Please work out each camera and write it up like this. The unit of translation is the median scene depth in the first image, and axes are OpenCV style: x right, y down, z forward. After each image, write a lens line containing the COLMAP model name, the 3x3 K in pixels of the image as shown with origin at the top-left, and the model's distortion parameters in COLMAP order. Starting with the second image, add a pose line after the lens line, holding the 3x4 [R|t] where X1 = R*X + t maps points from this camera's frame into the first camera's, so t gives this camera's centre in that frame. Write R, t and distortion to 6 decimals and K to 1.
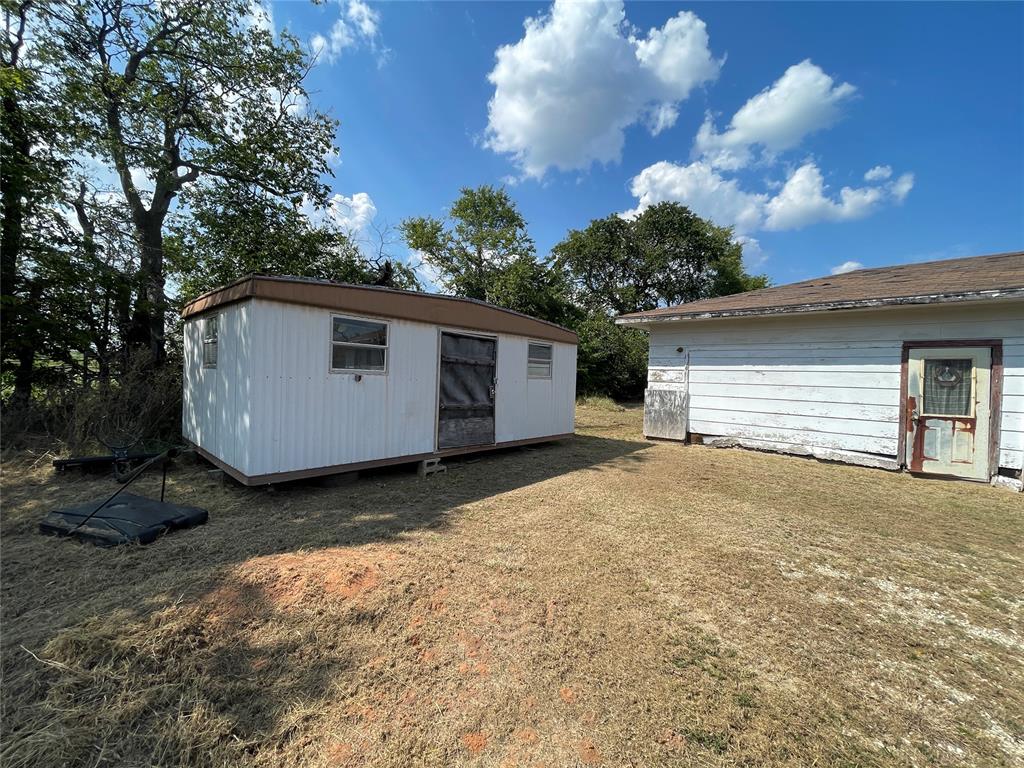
lens RADIAL K [[410.9, 0, 515.5], [0, 410.9, 380.7], [0, 0, 1]] dist [0.002931, 0.000489]
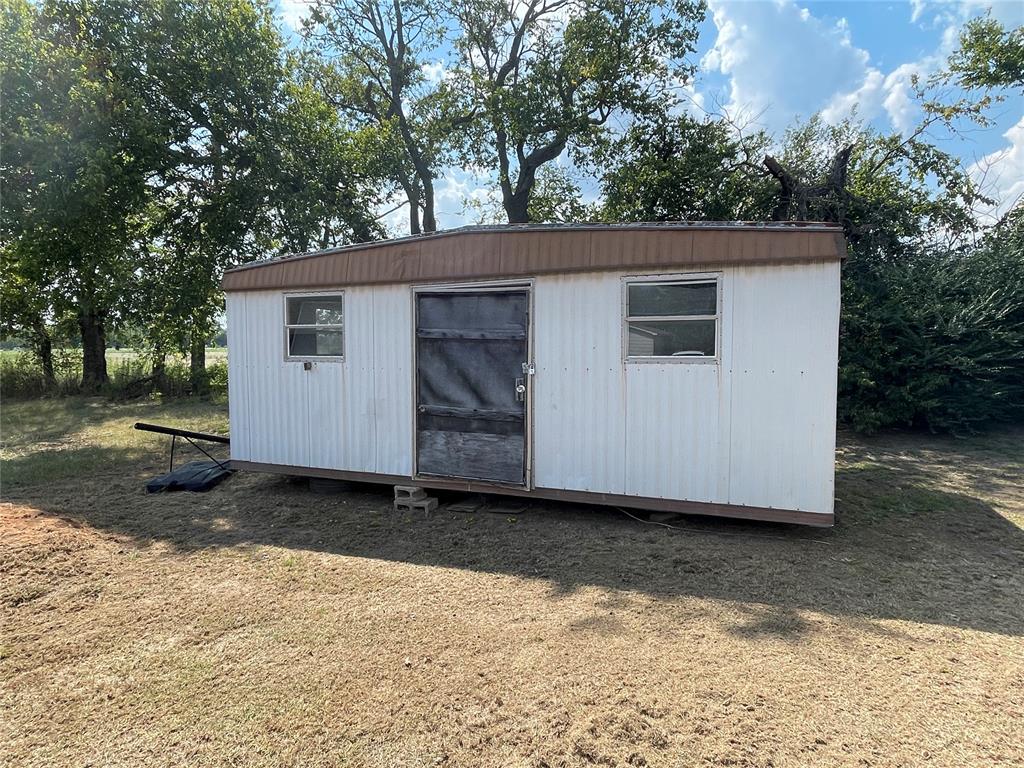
lens RADIAL K [[619.4, 0, 515.5], [0, 619.4, 385.6], [0, 0, 1]] dist [0.003210, 0.000226]
pose [[0.332883, 0.014319, -0.942859, 0.769858], [0.003144, 0.999862, 0.016295, 0.010763], [0.942963, -0.008389, 0.332792, 0.800557]]
